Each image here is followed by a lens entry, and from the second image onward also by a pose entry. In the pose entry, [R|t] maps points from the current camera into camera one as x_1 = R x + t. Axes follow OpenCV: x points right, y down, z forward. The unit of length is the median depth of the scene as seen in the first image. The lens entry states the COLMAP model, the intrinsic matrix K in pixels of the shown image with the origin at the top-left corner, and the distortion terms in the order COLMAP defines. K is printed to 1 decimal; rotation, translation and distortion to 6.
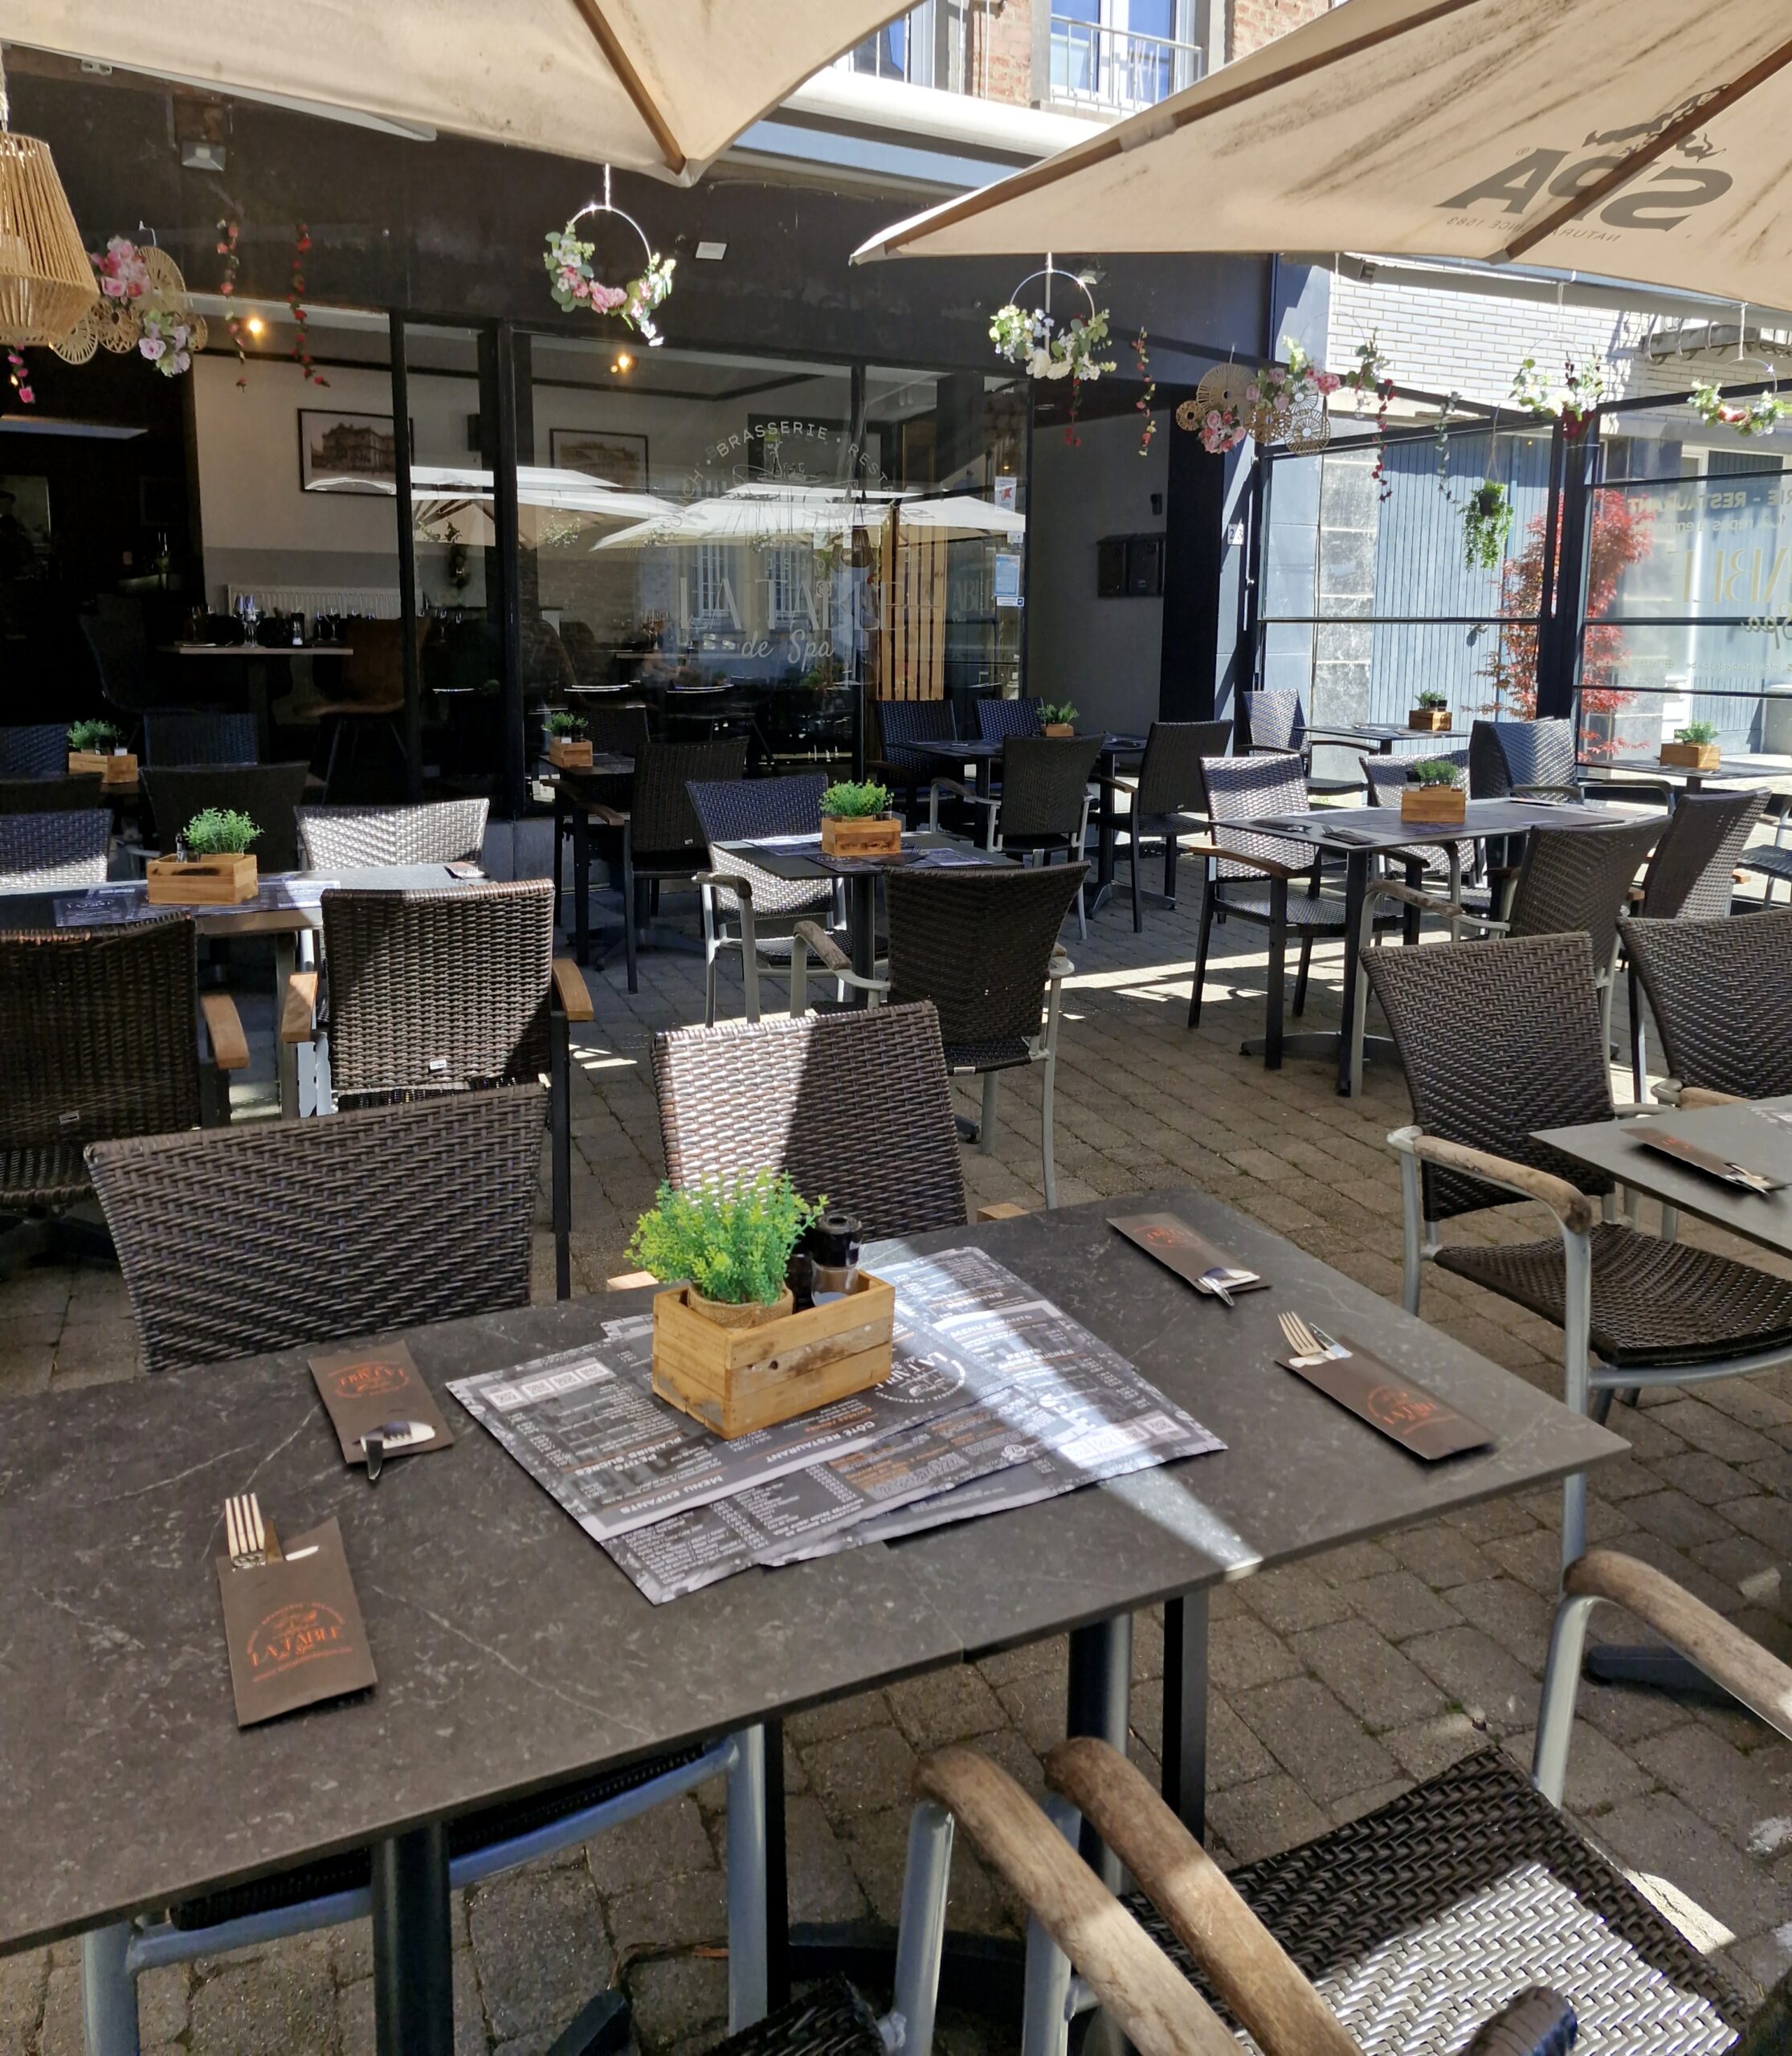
lens RADIAL K [[1628.0, 0, 912.7], [0, 1628.0, 846.6], [0, 0, 1]] dist [0.122135, -0.158395]
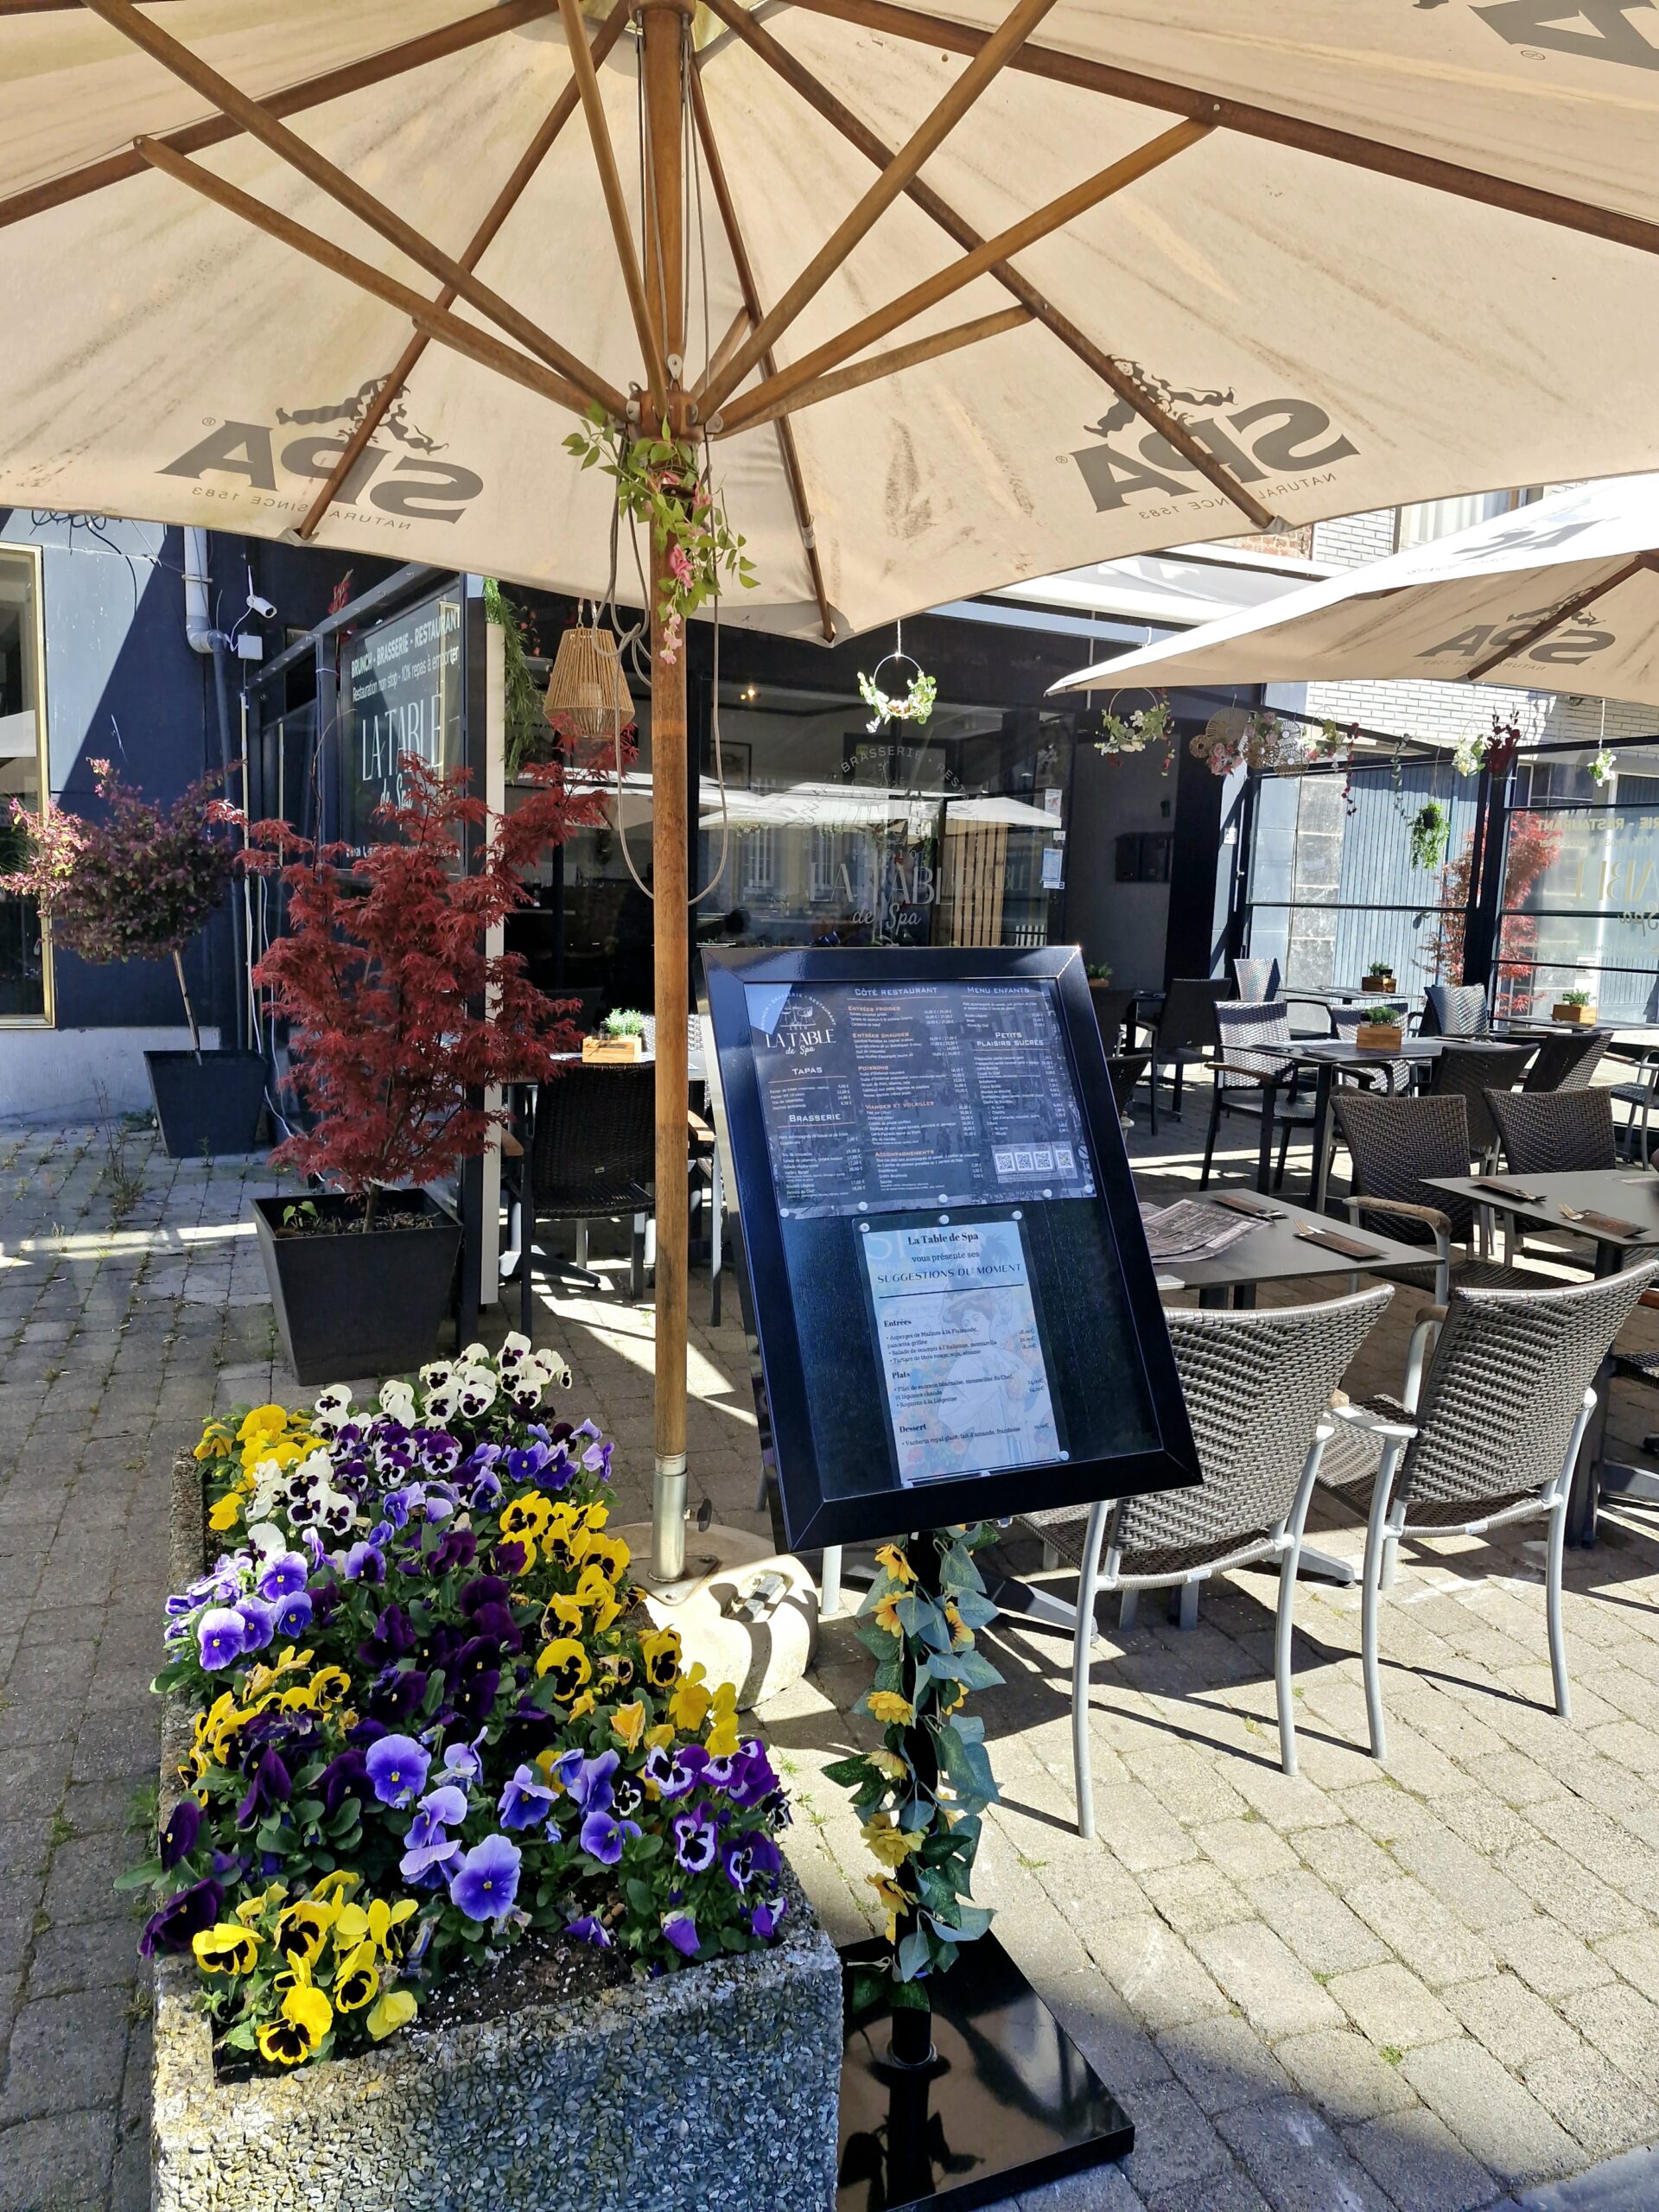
lens RADIAL K [[1517.3, 0, 834.6], [0, 1517.3, 1094.1], [0, 0, 1]] dist [0.105528, -0.128389]
pose [[0.998804, 0.029802, -0.038752, -0.083997], [-0.030036, 0.999534, -0.005479, 0.036604], [0.038571, 0.006636, 0.999234, -0.284256]]
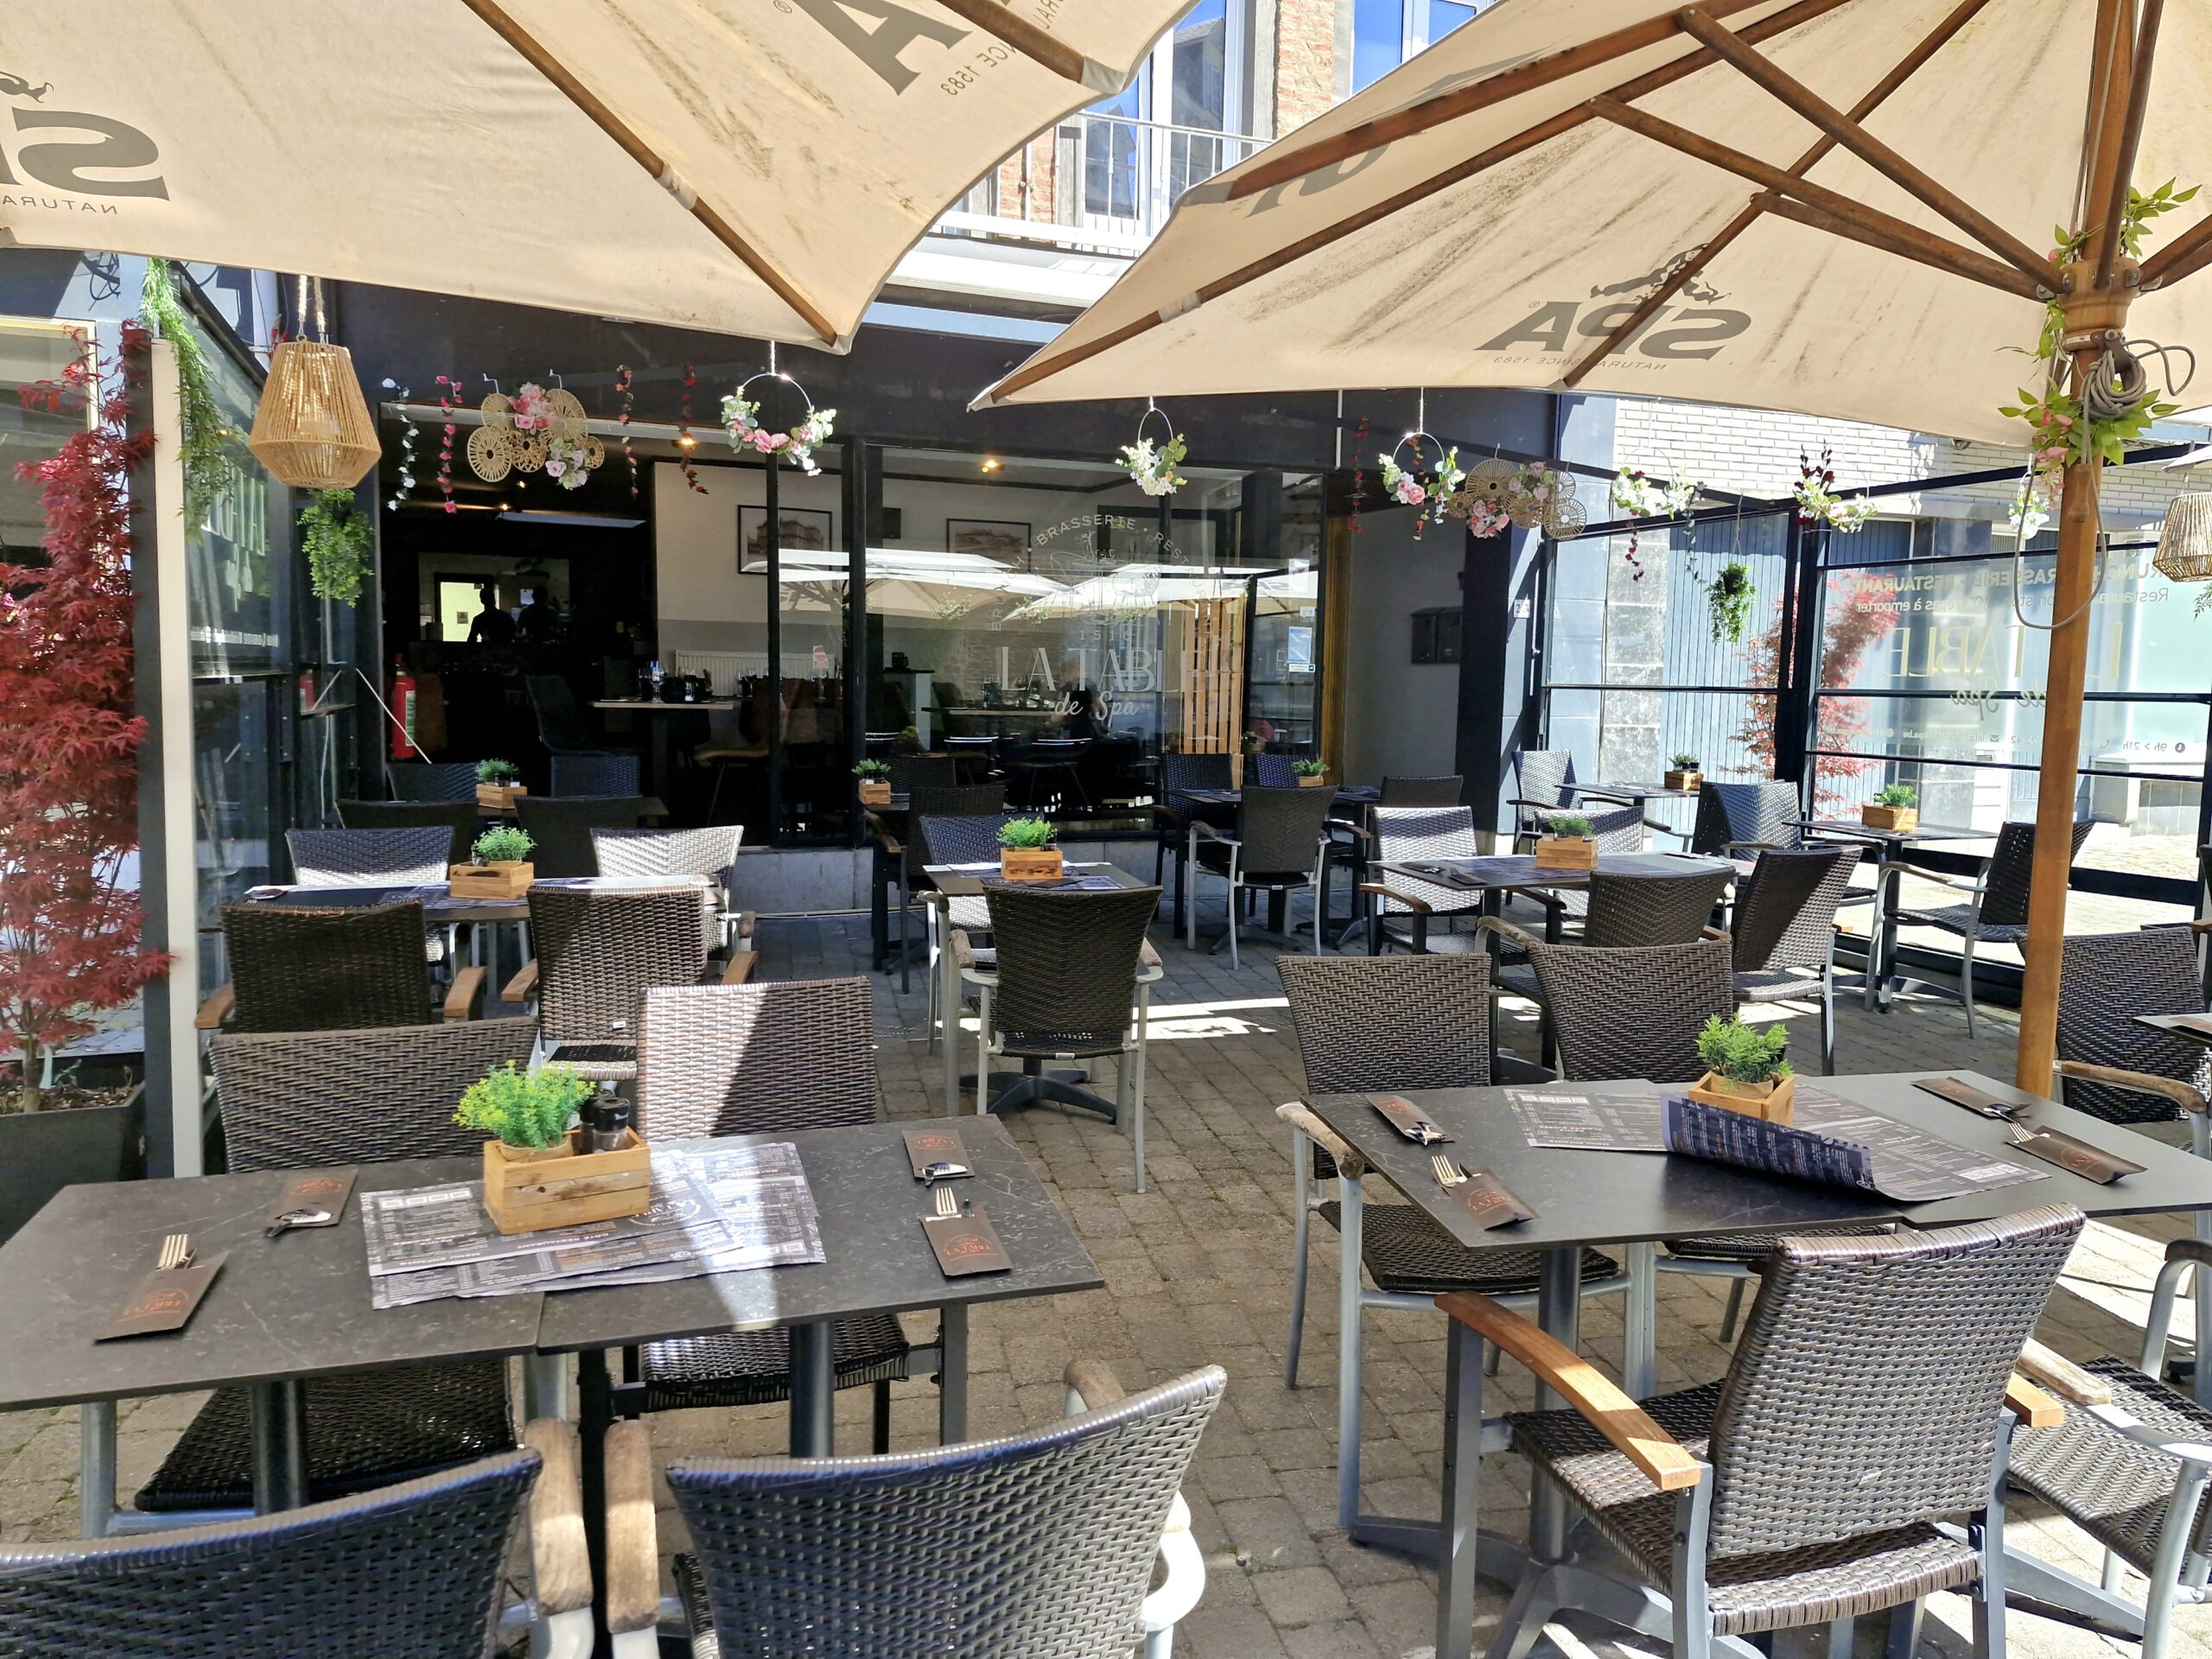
lens RADIAL K [[1517.3, 0, 1114.7], [0, 1517.3, 832.6], [0, 0, 1]] dist [0.105528, -0.128389]
pose [[0.985992, 0.025691, -0.164805, 0.149643], [-0.031788, 0.998900, -0.034465, 0.005011], [0.163738, 0.039221, 0.985724, -0.071353]]
